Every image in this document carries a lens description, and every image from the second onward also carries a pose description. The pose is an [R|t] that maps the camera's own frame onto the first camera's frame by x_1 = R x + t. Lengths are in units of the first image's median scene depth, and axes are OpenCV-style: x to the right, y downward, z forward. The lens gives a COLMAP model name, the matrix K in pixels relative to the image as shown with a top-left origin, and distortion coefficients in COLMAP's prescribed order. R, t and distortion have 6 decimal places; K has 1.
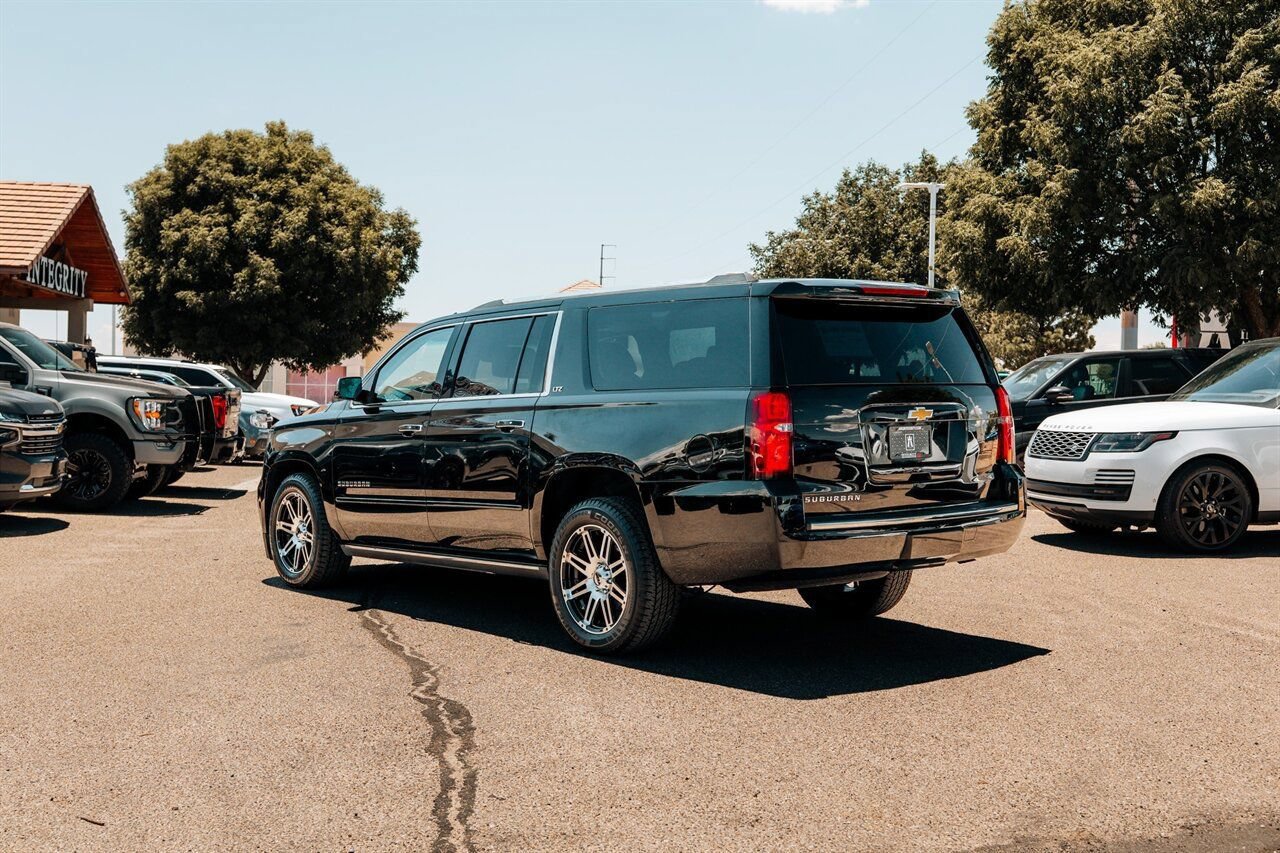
lens RADIAL K [[1439.8, 0, 640.0], [0, 1439.8, 426.5], [0, 0, 1]] dist [0.008994, -0.012509]
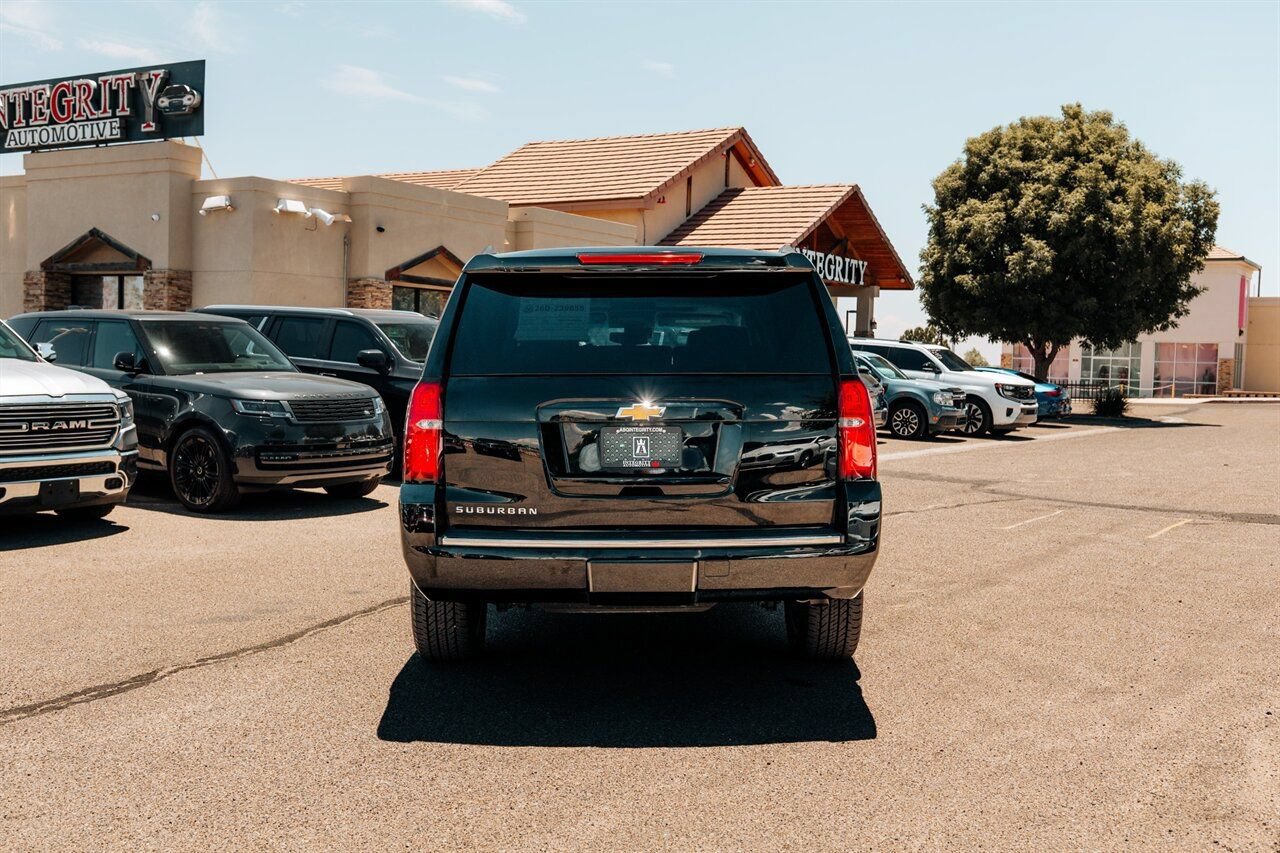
lens RADIAL K [[1339.1, 0, 640.0], [0, 1339.1, 420.2], [0, 0, 1]] dist [0.001589, 0.009834]
pose [[0.779613, 0.027833, -0.625643, 0.120484], [-0.018388, 0.999599, 0.021556, -0.003697], [0.625992, -0.005301, 0.779811, 0.077101]]
